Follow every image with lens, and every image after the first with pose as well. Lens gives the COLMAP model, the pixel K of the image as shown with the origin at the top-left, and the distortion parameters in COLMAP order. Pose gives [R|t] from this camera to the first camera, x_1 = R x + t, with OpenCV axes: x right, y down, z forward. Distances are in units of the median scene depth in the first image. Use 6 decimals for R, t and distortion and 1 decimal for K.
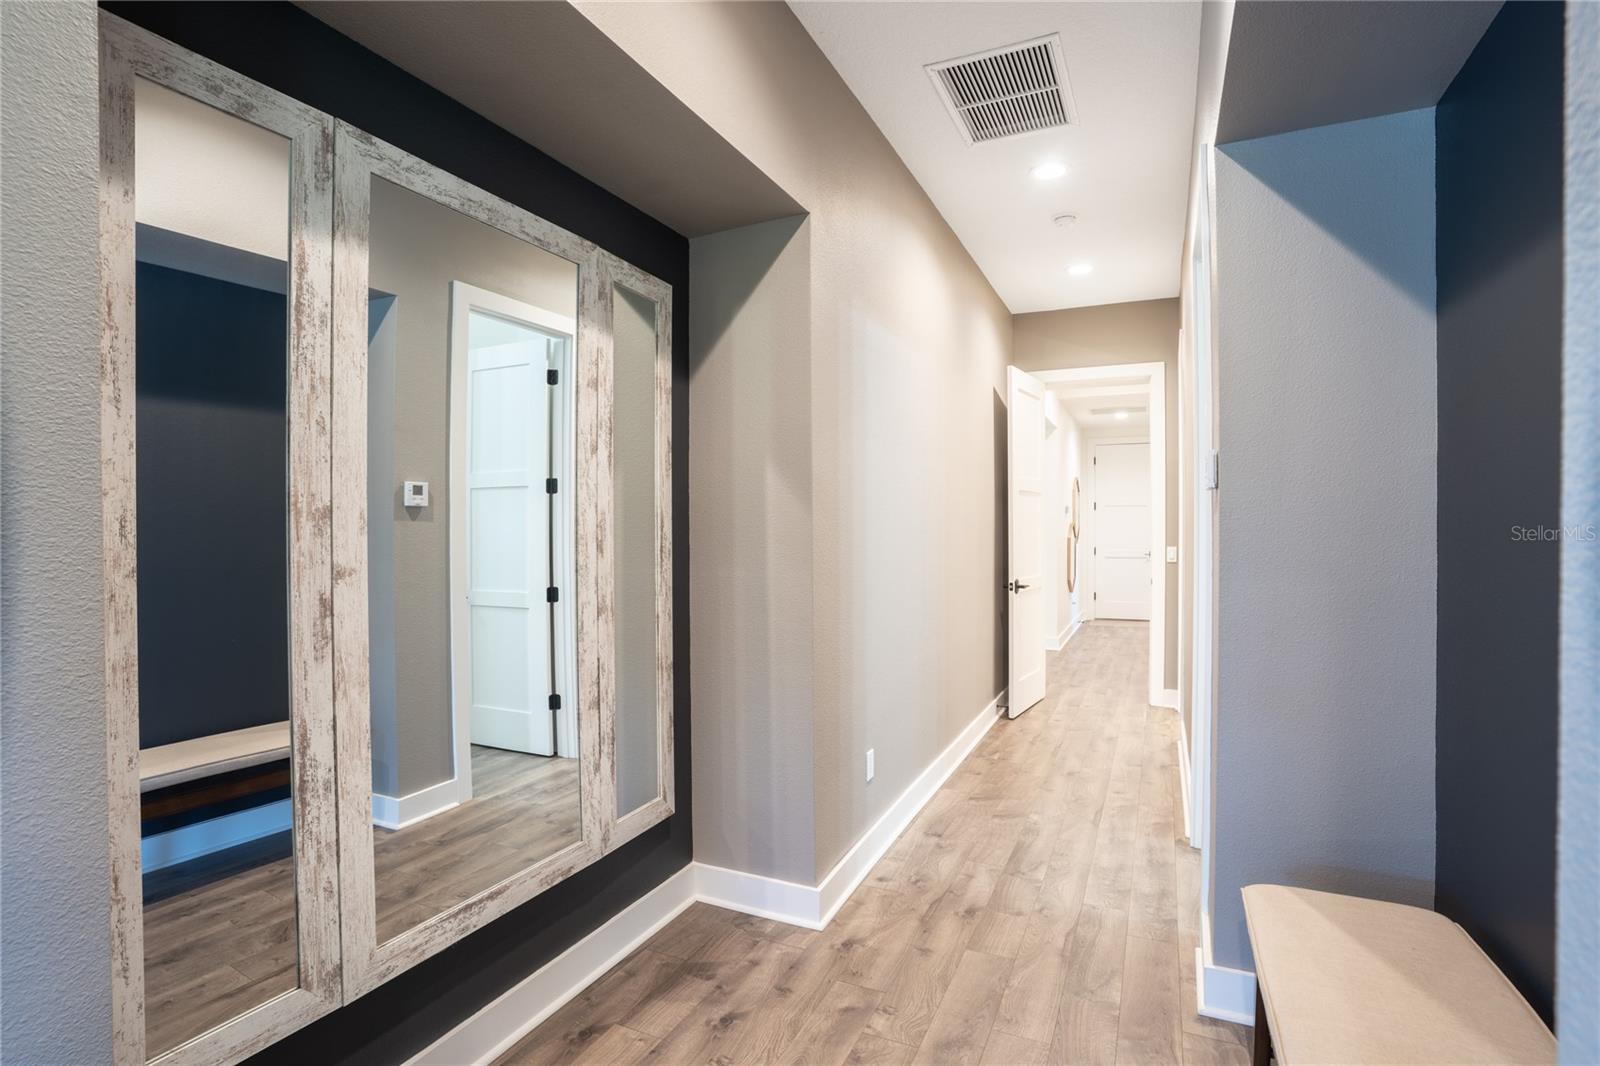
lens RADIAL K [[781.9, 0, 800.0], [0, 781.9, 533.0], [0, 0, 1]] dist [-0.081617, 0.037664]
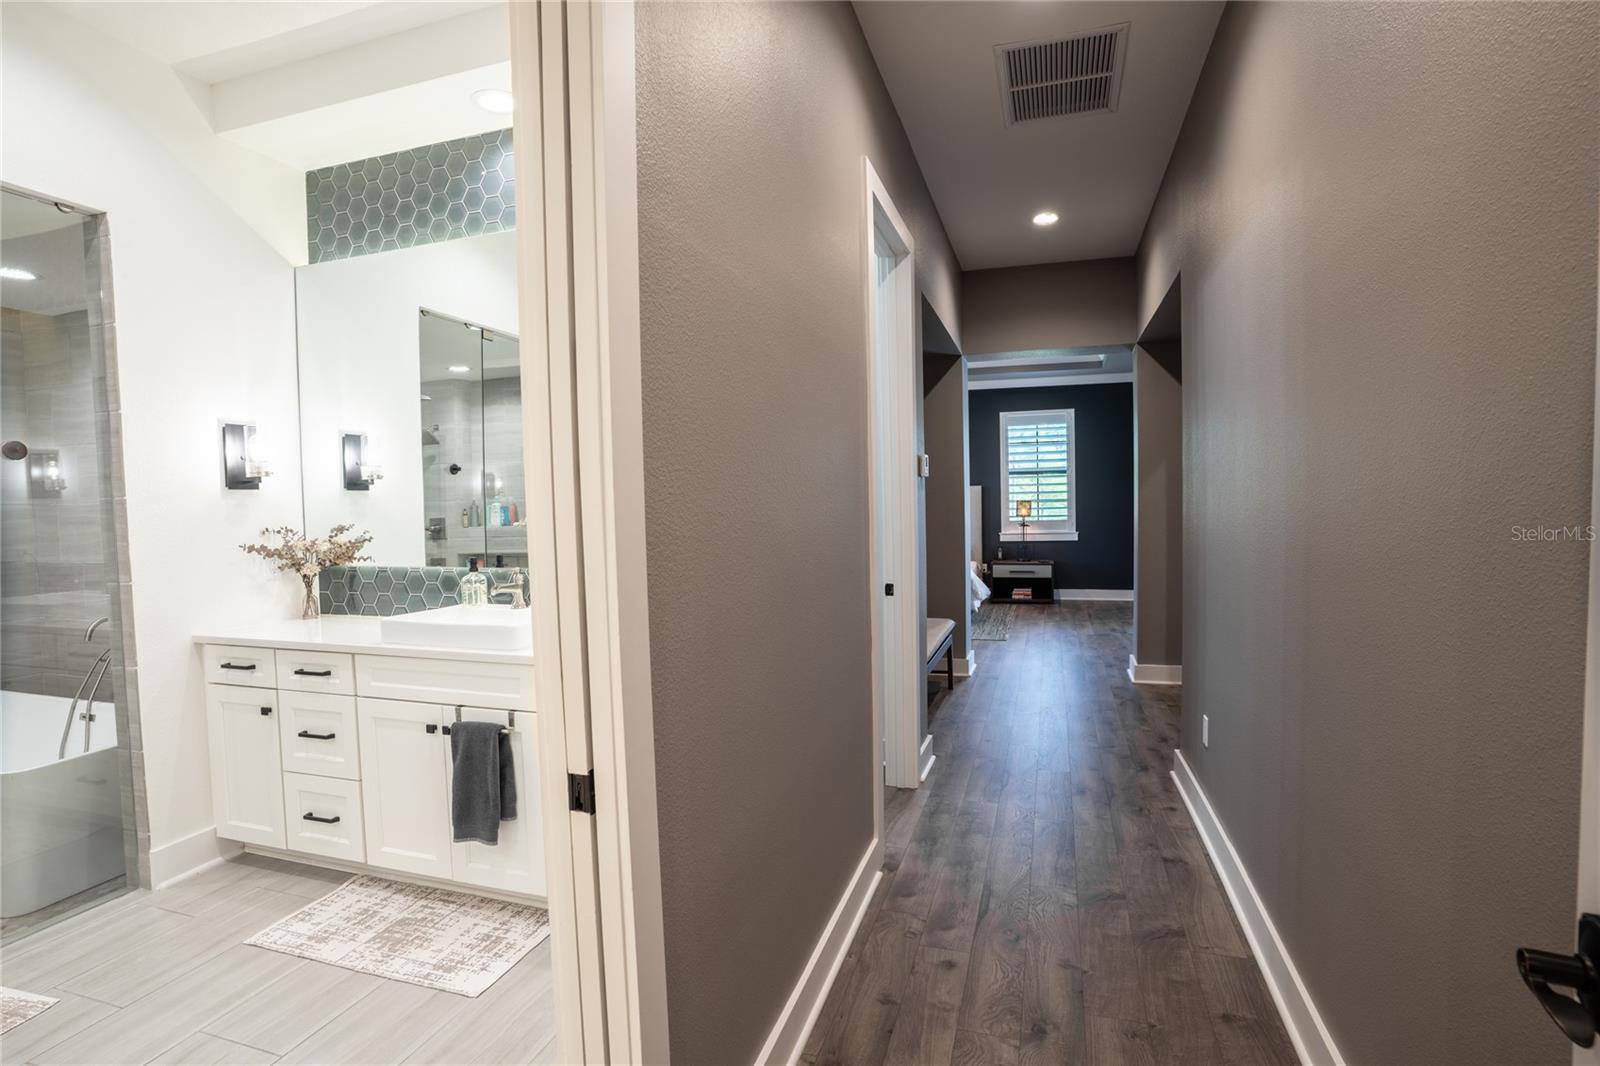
lens RADIAL K [[781.9, 0, 800.0], [0, 781.9, 533.0], [0, 0, 1]] dist [-0.081617, 0.037664]
pose [[-0.992065, 0.028857, -0.122367, 0.682555], [0.022875, 0.998487, 0.050012, -0.018275], [0.123625, 0.046816, -0.991224, 1.788943]]
